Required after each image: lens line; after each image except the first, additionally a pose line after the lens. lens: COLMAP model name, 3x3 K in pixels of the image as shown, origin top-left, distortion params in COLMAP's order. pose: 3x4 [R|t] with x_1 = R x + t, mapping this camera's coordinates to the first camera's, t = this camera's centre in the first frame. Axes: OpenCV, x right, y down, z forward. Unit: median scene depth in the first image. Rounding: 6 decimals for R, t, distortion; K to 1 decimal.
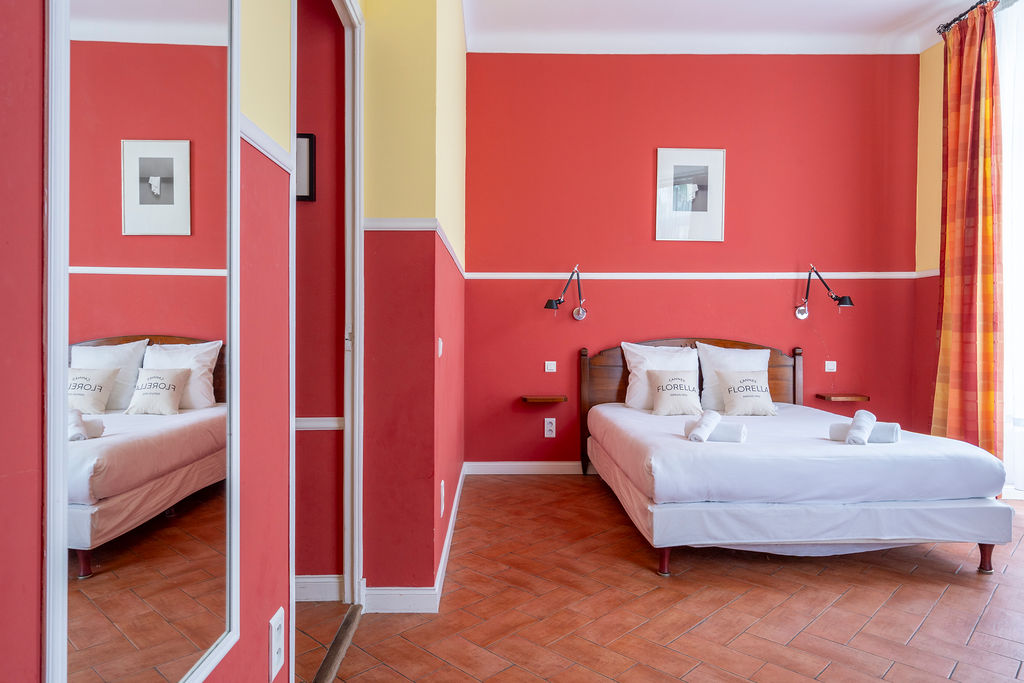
lens RADIAL K [[632.7, 0, 511.3], [0, 632.7, 339.4], [0, 0, 1]] dist [0.002123, -0.001967]
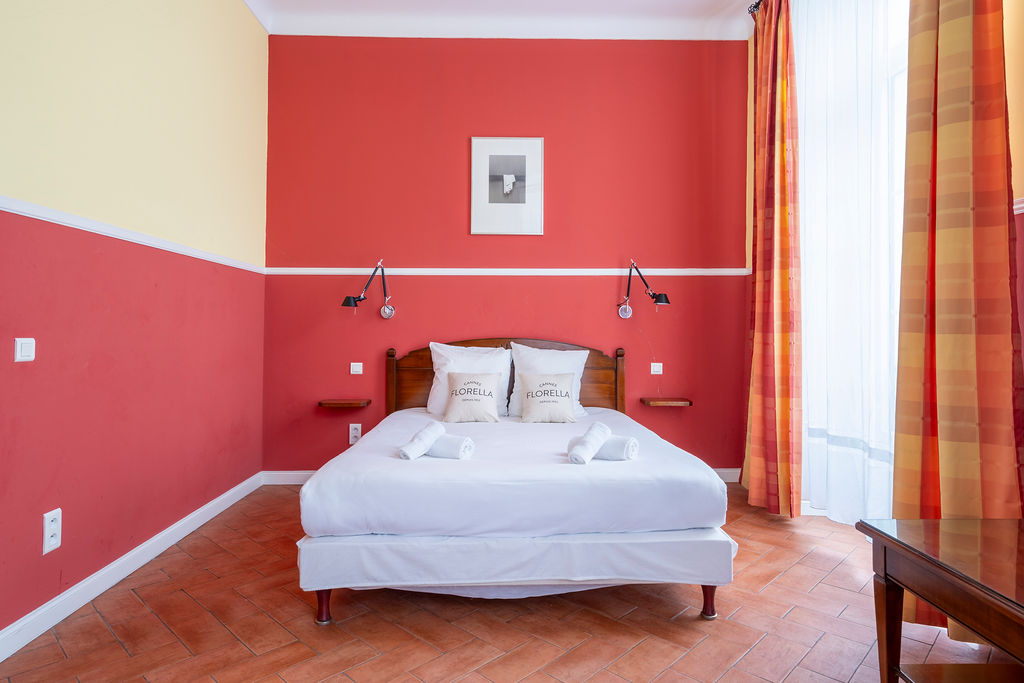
lens RADIAL K [[593.5, 0, 517.1], [0, 593.5, 324.6], [0, 0, 1]] dist [0.001730, -0.001250]
pose [[0.999938, 0.002167, 0.010889, 0.355801], [-0.001929, 0.999759, -0.021873, -0.003502], [-0.010934, 0.021851, 0.999701, 0.148549]]
